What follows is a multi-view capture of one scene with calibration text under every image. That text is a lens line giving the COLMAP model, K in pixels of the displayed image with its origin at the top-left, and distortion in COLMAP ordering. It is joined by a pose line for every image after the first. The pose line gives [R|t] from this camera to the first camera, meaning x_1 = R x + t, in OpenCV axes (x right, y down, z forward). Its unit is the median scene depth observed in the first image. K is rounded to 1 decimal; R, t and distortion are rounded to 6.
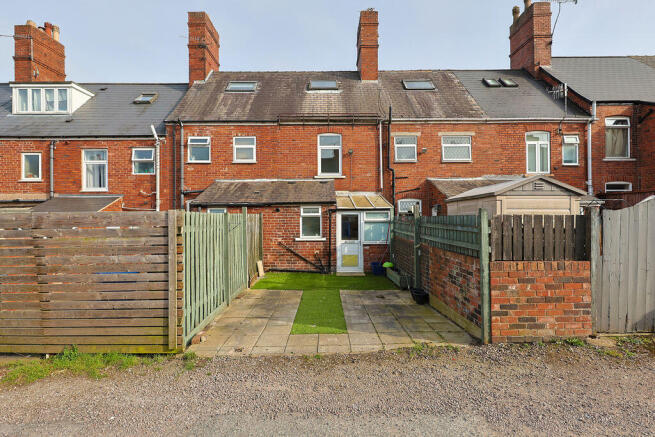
lens RADIAL K [[300.6, 0, 326.9], [0, 300.6, 217.4], [0, 0, 1]] dist [0.000008, 0.000001]
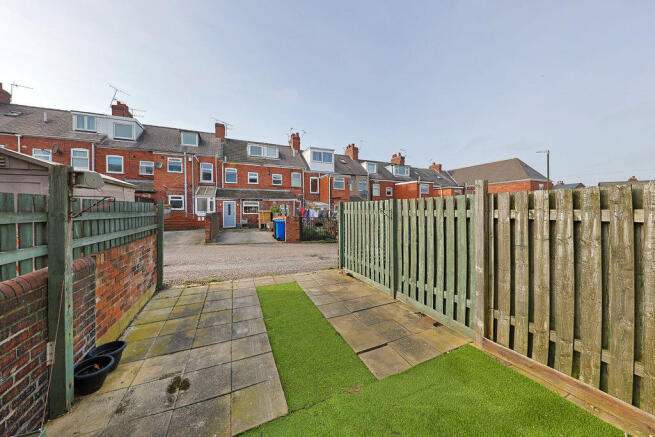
lens RADIAL K [[215.2, 0, 328.1], [0, 215.2, 212.5], [0, 0, 1]] dist [0.001080, 0.000016]
pose [[-0.915947, 0.012071, -0.401117, 0.138205], [0.006373, 0.999859, 0.015537, 0.025818], [0.401248, 0.011675, -0.915895, 1.812763]]
